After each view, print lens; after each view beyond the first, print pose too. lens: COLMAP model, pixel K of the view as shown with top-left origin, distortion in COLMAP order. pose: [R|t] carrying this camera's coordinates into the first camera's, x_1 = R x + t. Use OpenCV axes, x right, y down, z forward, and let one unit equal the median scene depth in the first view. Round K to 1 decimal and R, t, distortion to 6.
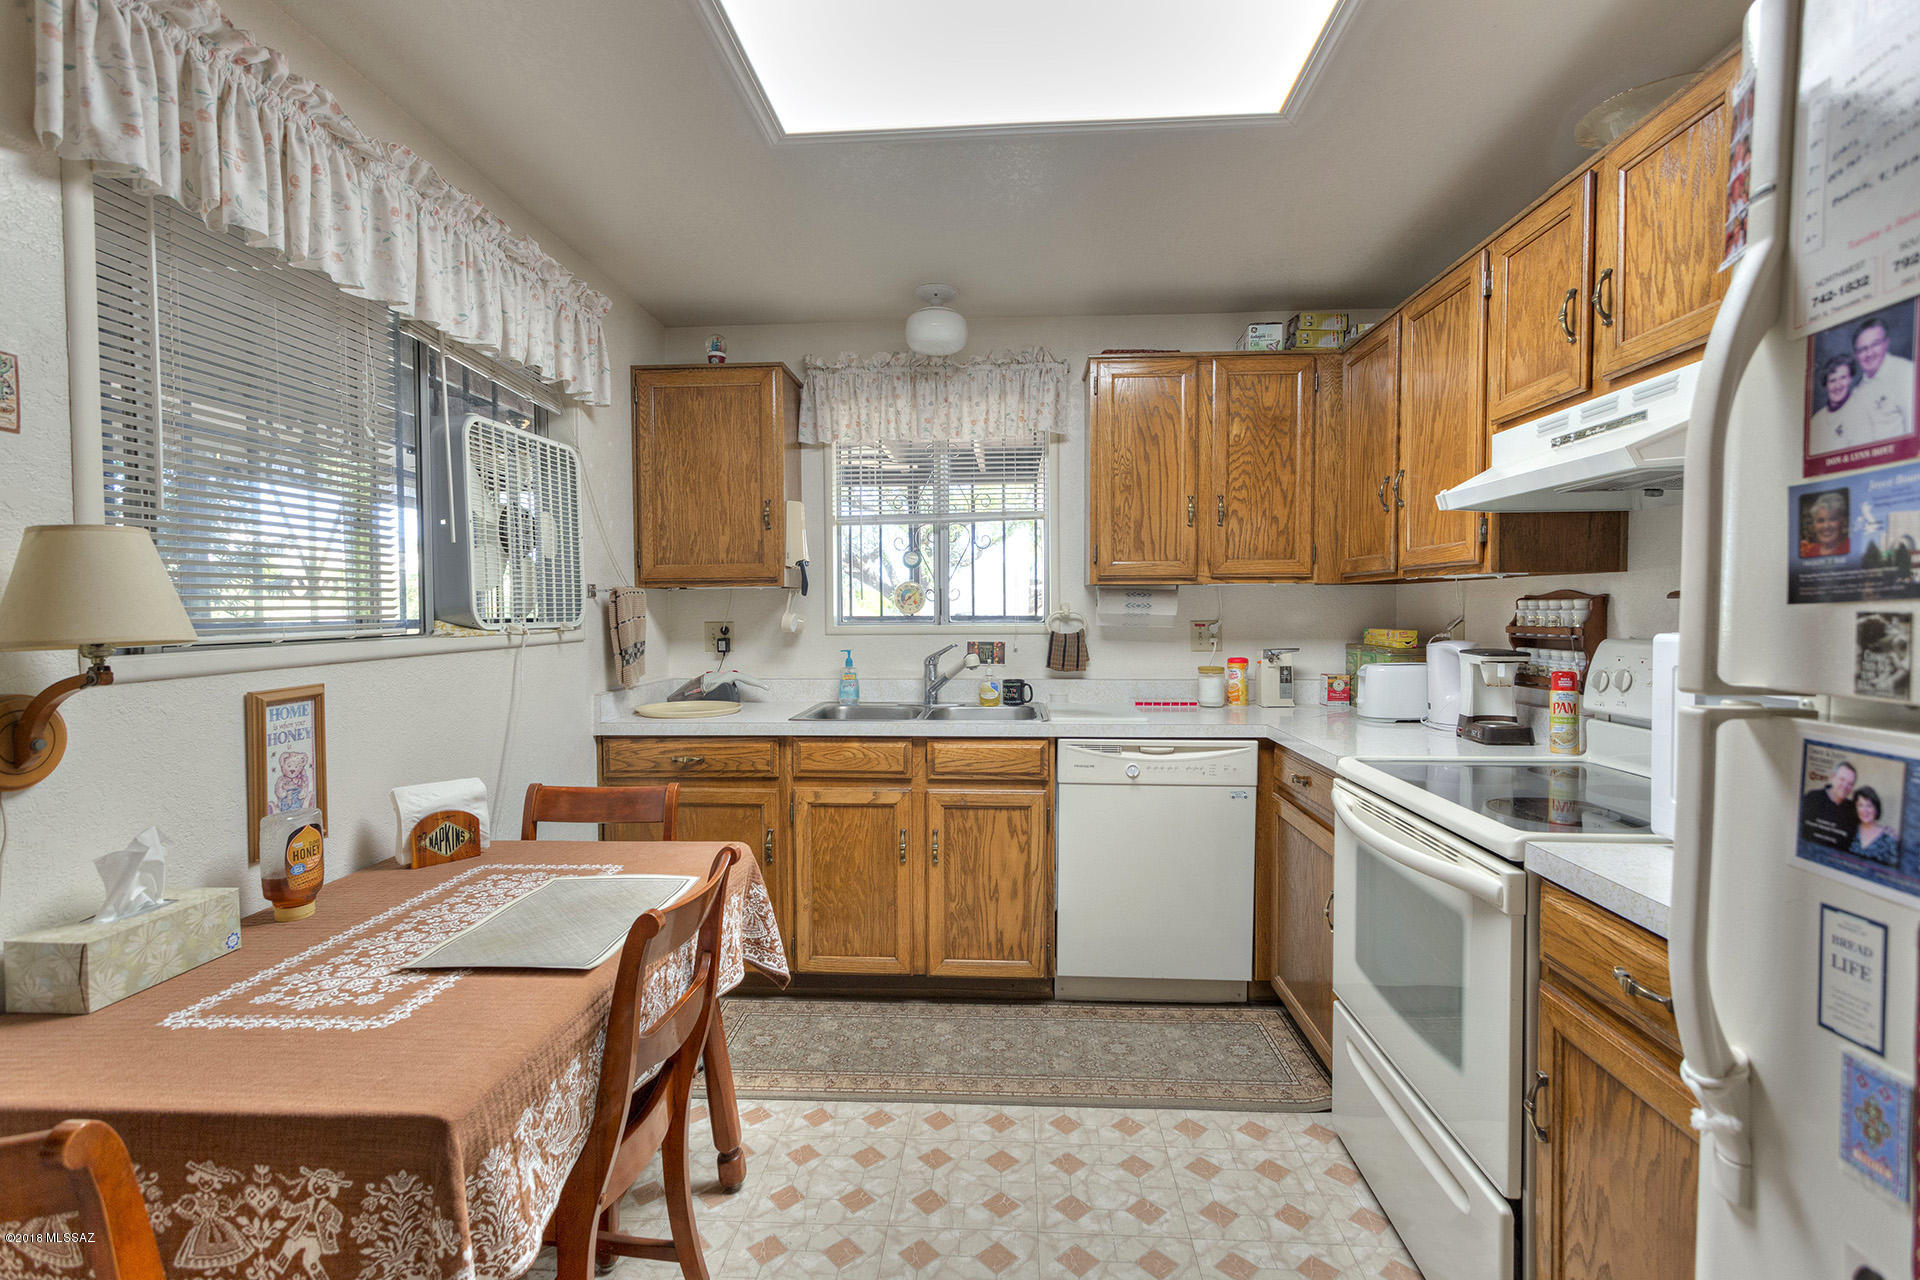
lens RADIAL K [[907.3, 0, 960.0], [0, 907.3, 640.0], [0, 0, 1]] dist [0.002129, 0.000877]
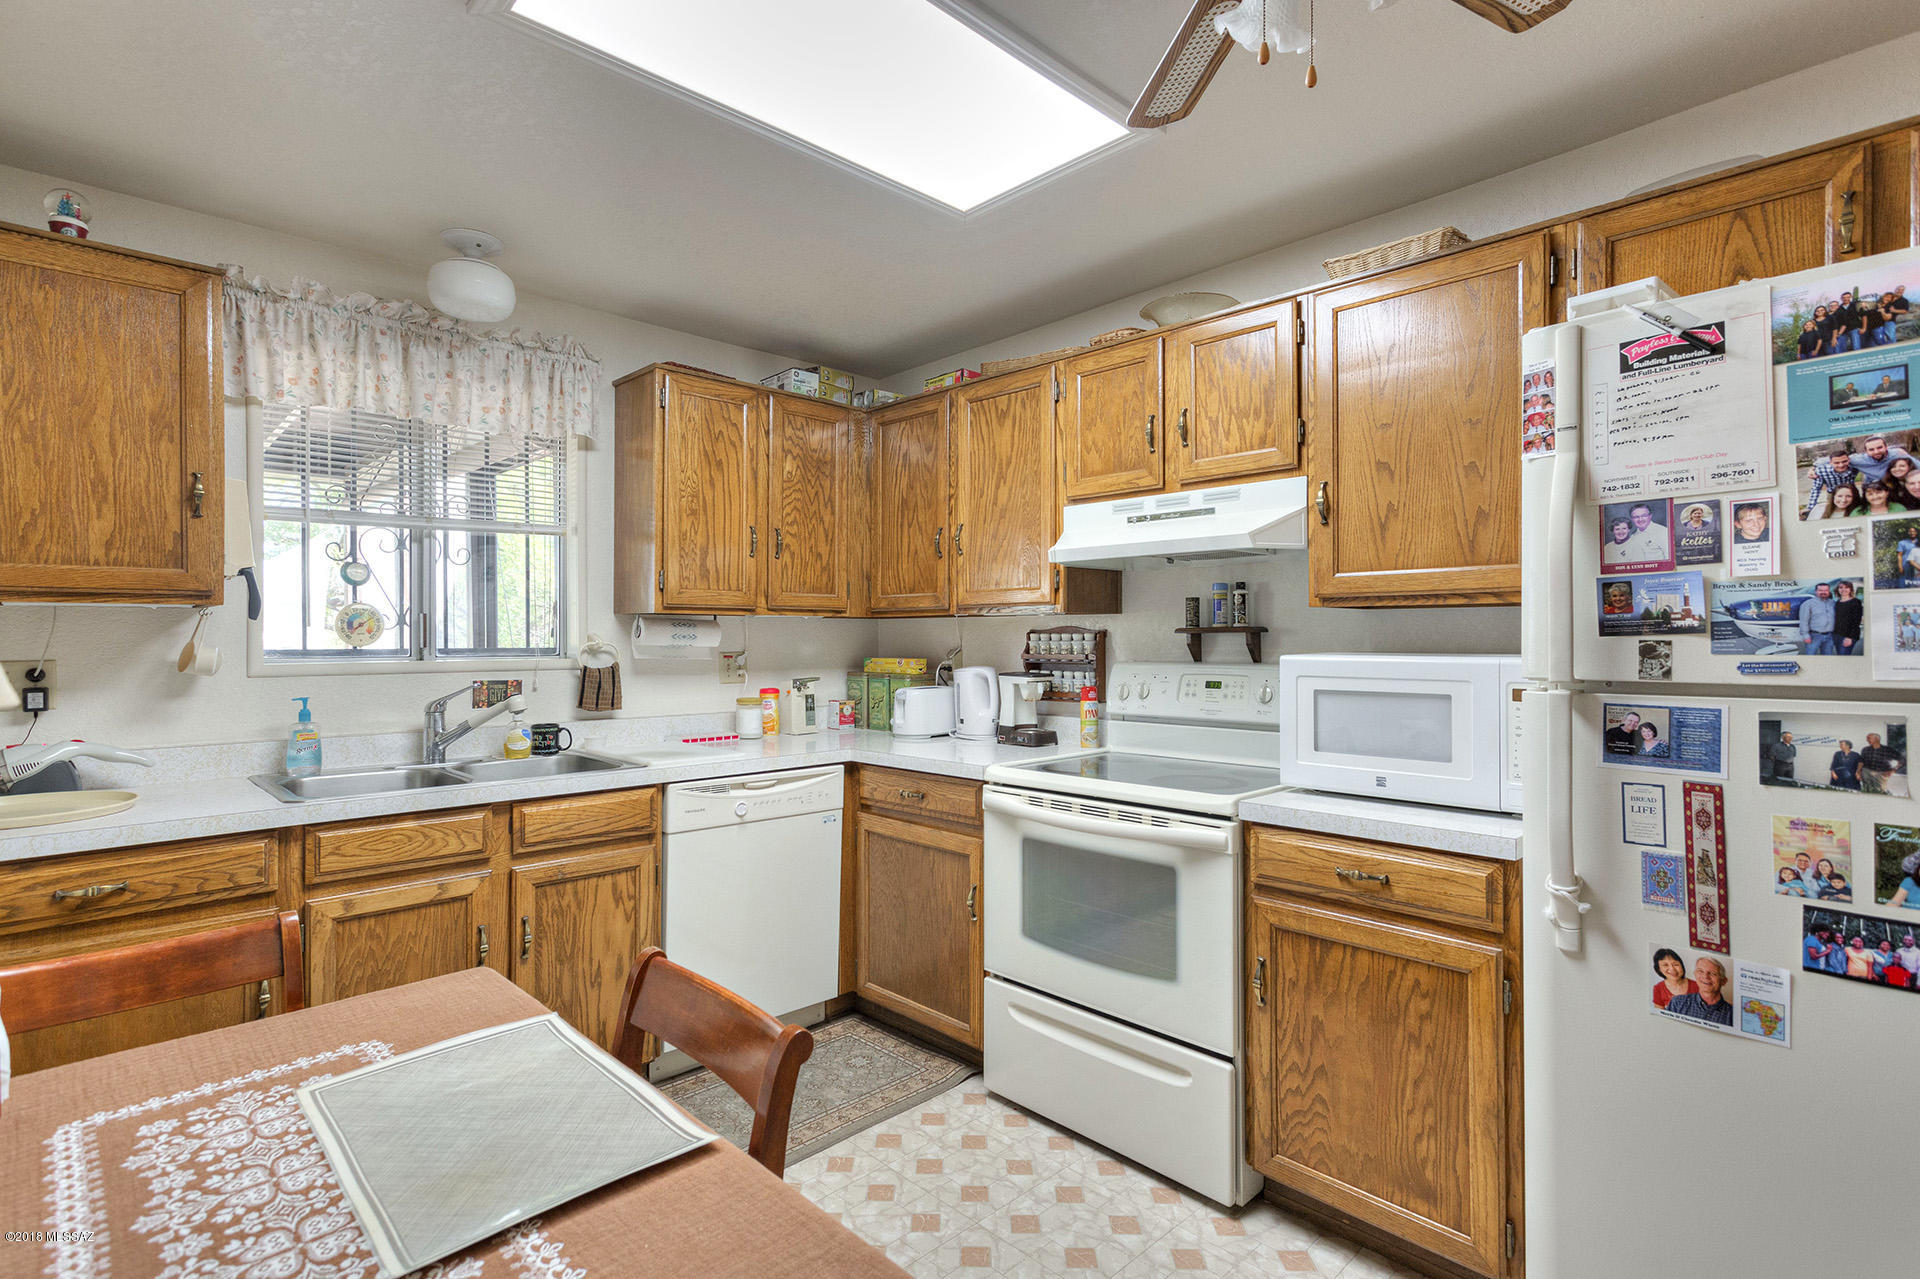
lens RADIAL K [[935.0, 0, 960.0], [0, 935.0, 639.5], [0, 0, 1]] dist [0.002908, 0.002095]
pose [[0.671081, 0.002059, 0.741381, -0.380915], [0.024732, 0.999377, -0.025162, -0.003793], [-0.740972, 0.035221, 0.670612, 0.159717]]
